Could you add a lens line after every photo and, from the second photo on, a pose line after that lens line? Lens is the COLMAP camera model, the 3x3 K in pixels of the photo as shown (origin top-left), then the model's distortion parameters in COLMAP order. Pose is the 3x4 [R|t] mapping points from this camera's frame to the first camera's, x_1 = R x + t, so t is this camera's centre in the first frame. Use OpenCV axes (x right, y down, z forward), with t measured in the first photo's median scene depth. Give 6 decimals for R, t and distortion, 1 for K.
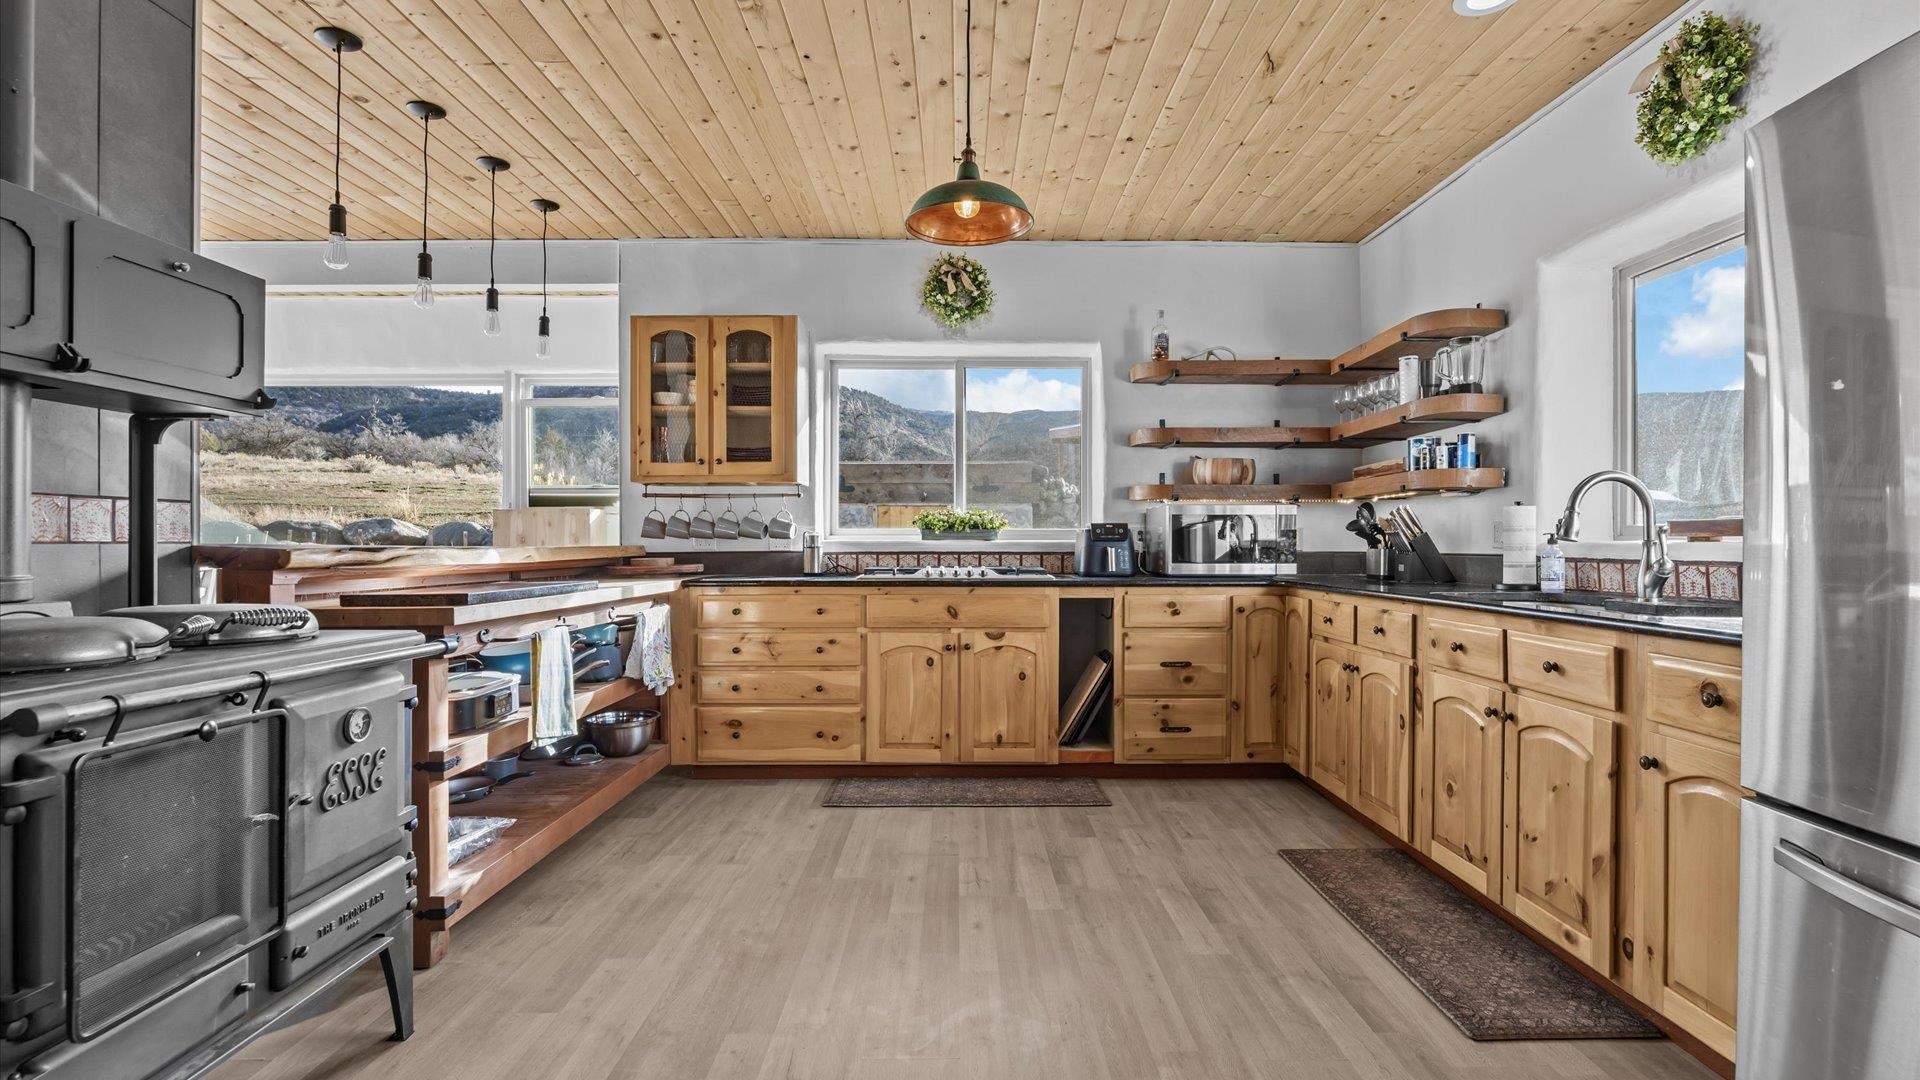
lens RADIAL K [[871.3, 0, 955.9], [0, 871.3, 546.2], [0, 0, 1]] dist [-0.014516, 0.001405]
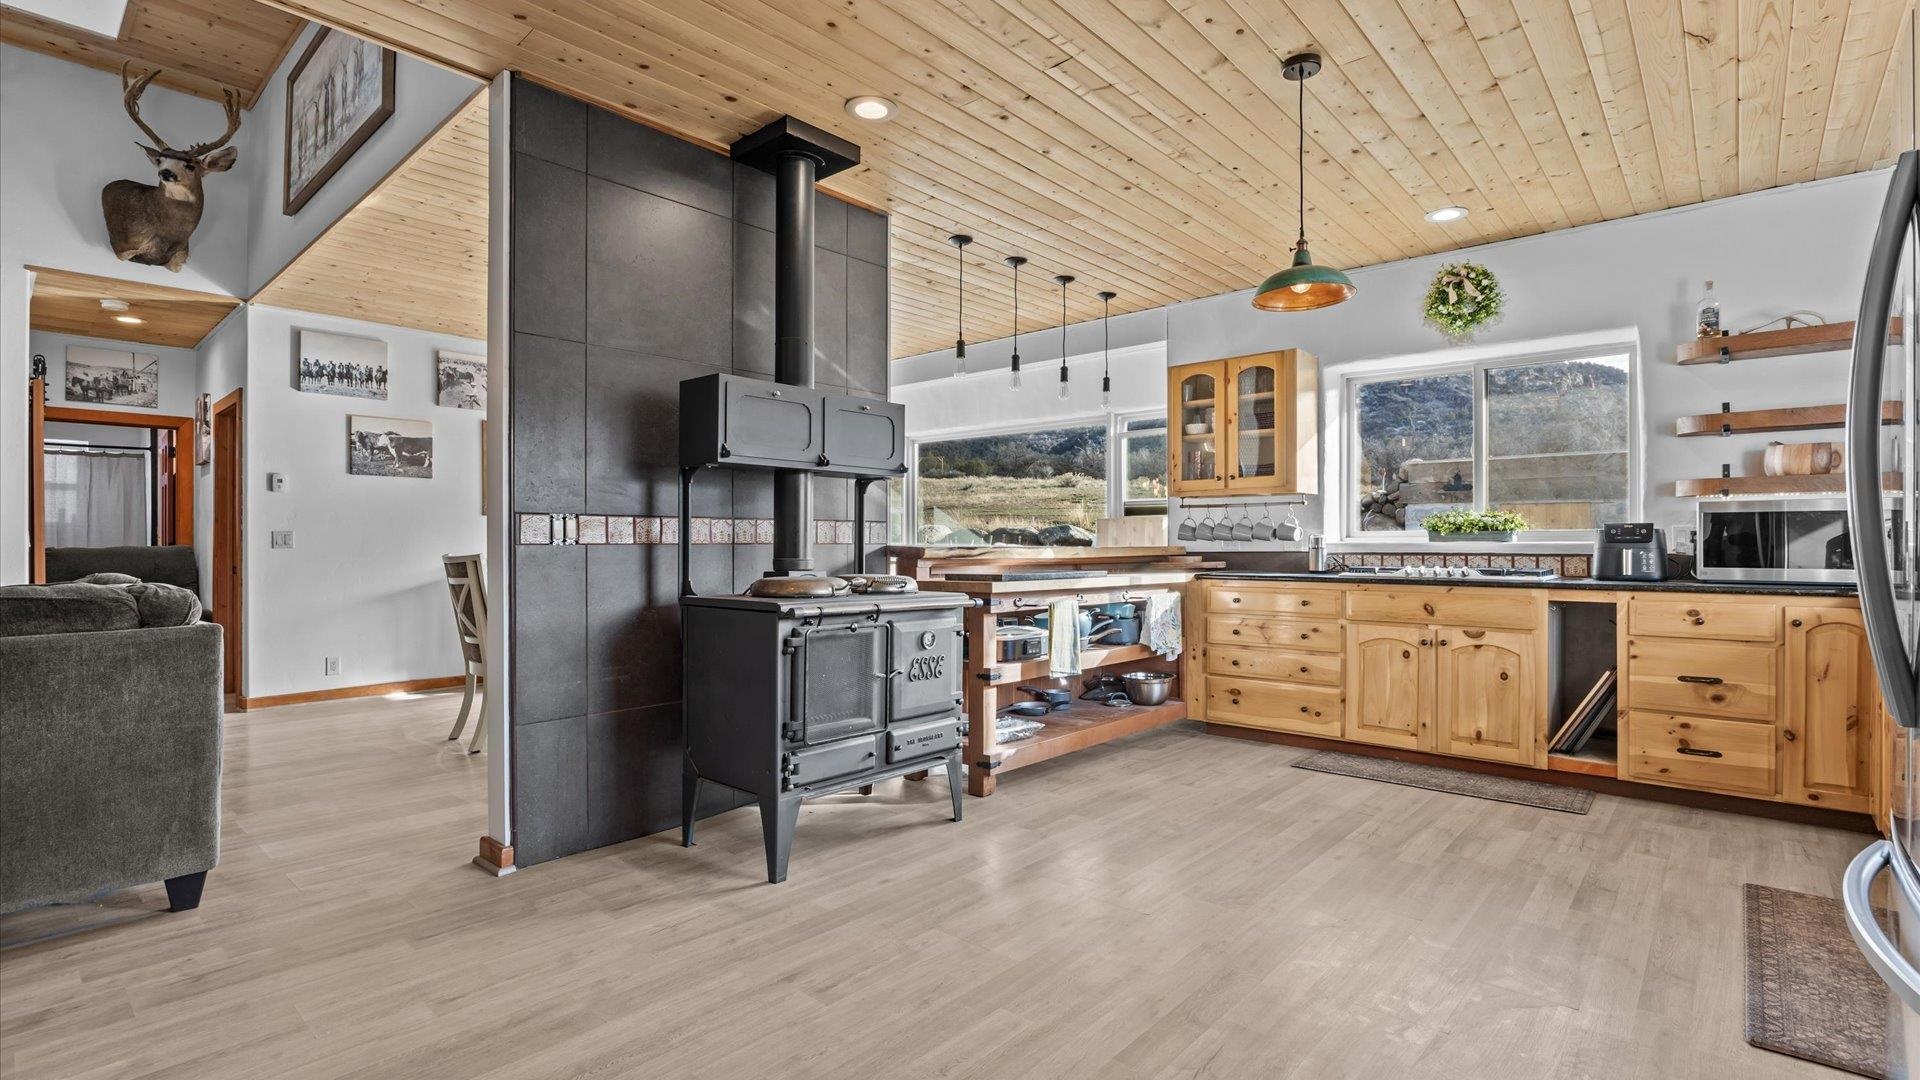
lens RADIAL K [[871.3, 0, 983.5], [0, 871.3, 539.1], [0, 0, 1]] dist [-0.014516, 0.001405]
pose [[0.756851, -0.003131, -0.653580, 0.277734], [-0.003304, 0.999957, -0.008616, 0.000763], [0.653580, 0.008681, 0.756808, -0.158226]]
